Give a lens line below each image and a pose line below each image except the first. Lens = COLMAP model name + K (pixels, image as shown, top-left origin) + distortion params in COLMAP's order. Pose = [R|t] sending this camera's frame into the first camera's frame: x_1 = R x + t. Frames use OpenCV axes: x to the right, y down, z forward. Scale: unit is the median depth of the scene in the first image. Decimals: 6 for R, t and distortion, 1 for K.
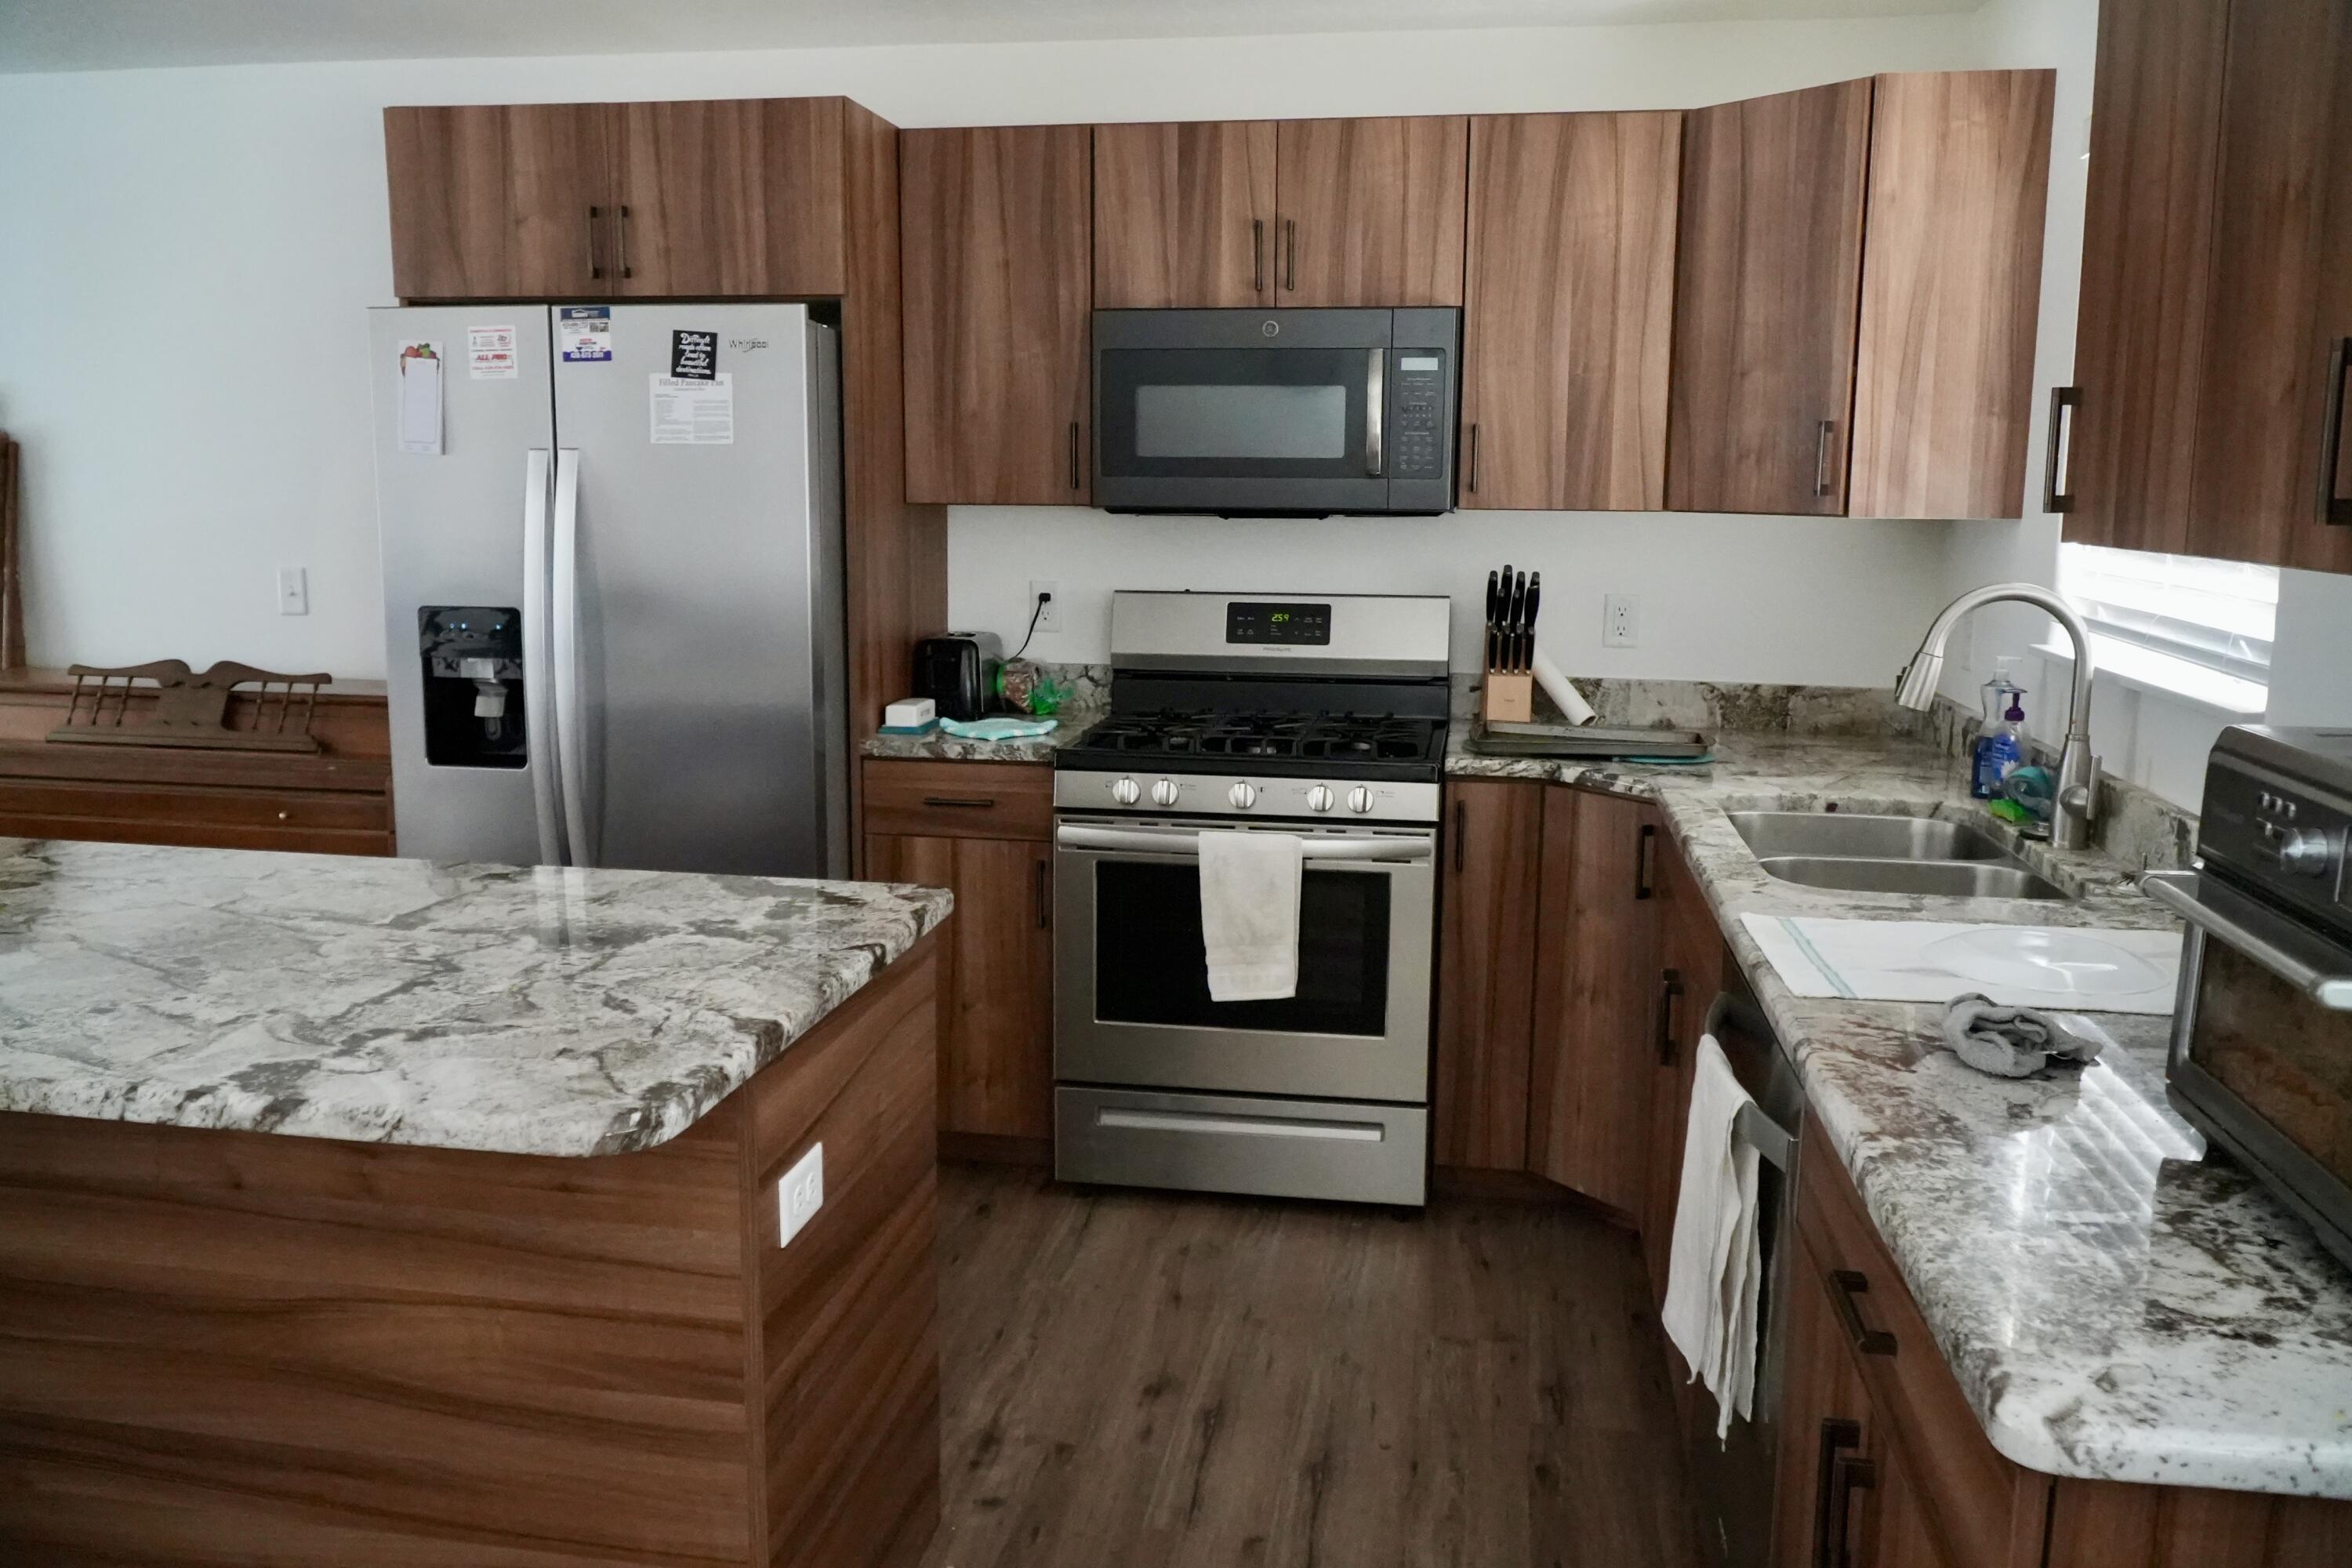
lens RADIAL K [[1862.4, 0, 1176.0], [0, 1862.4, 784.0], [0, 0, 1]] dist [-0.038452, -0.001767]
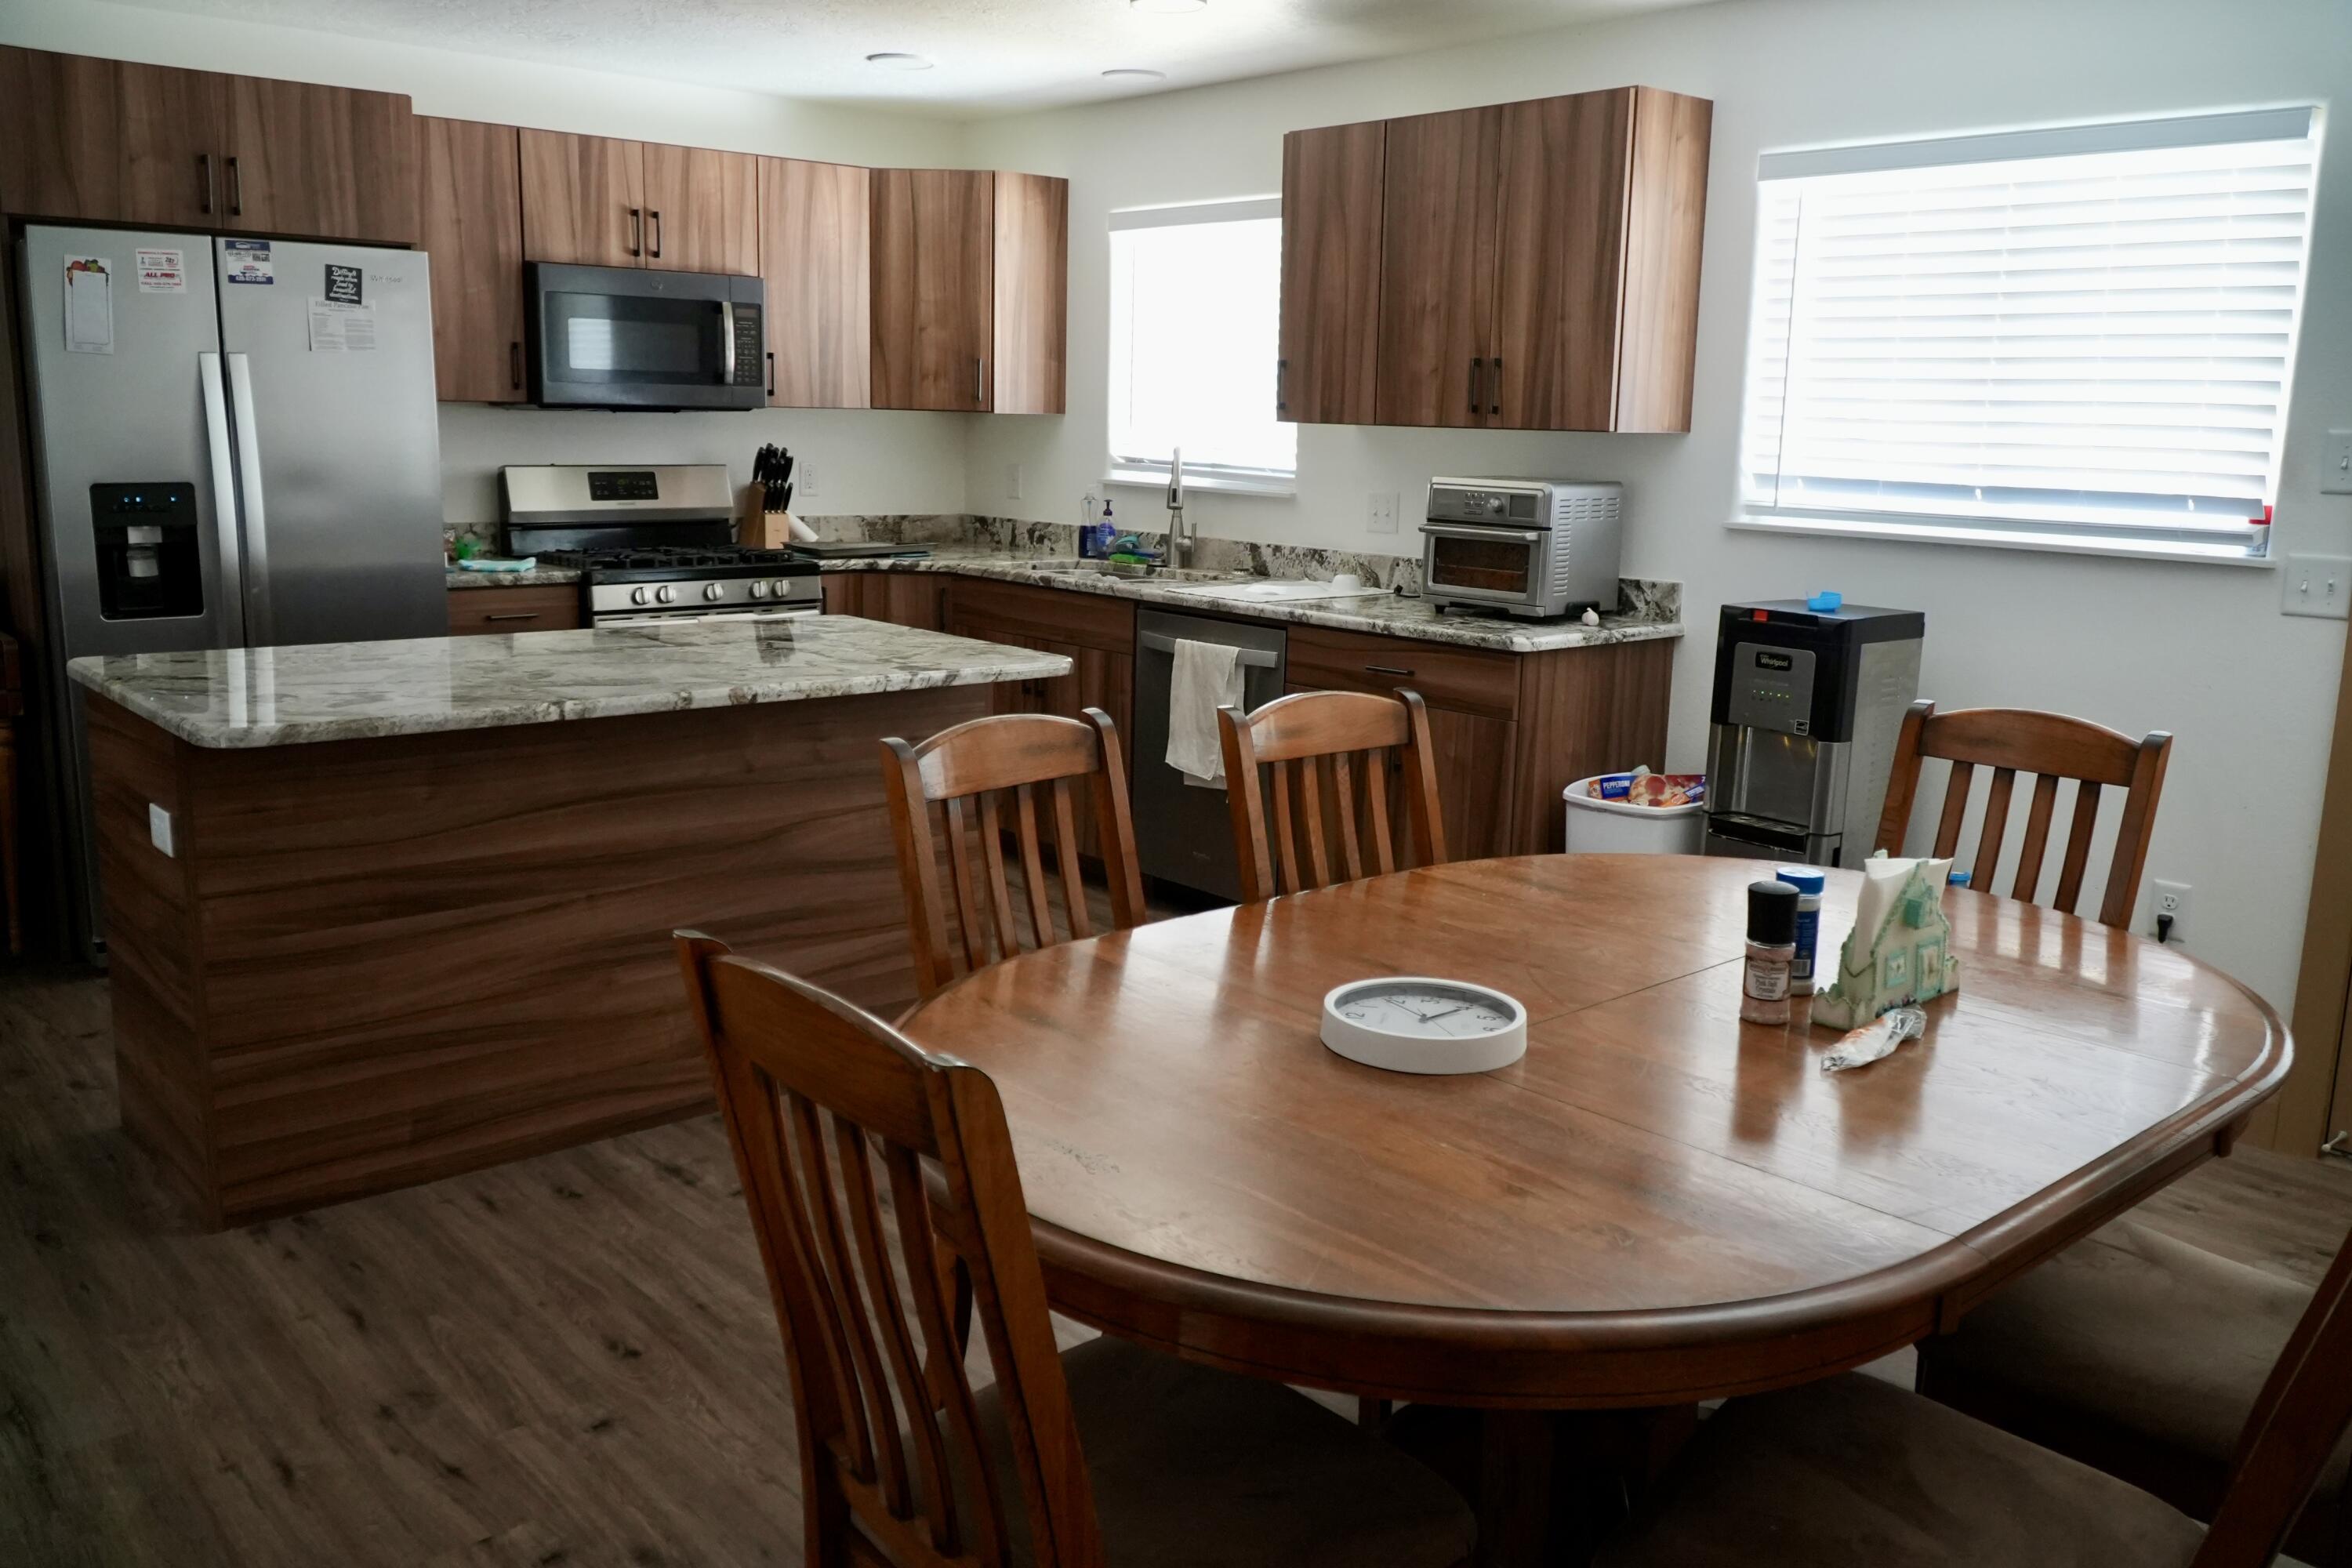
lens RADIAL K [[1881.4, 0, 1176.0], [0, 1881.4, 784.0], [0, 0, 1]] dist [0.115799, -0.180445]
pose [[0.632977, -0.148308, 0.759833, -0.948505], [0.111003, 0.988724, 0.100513, 0.048376], [-0.766172, 0.020722, 0.642302, -0.317123]]
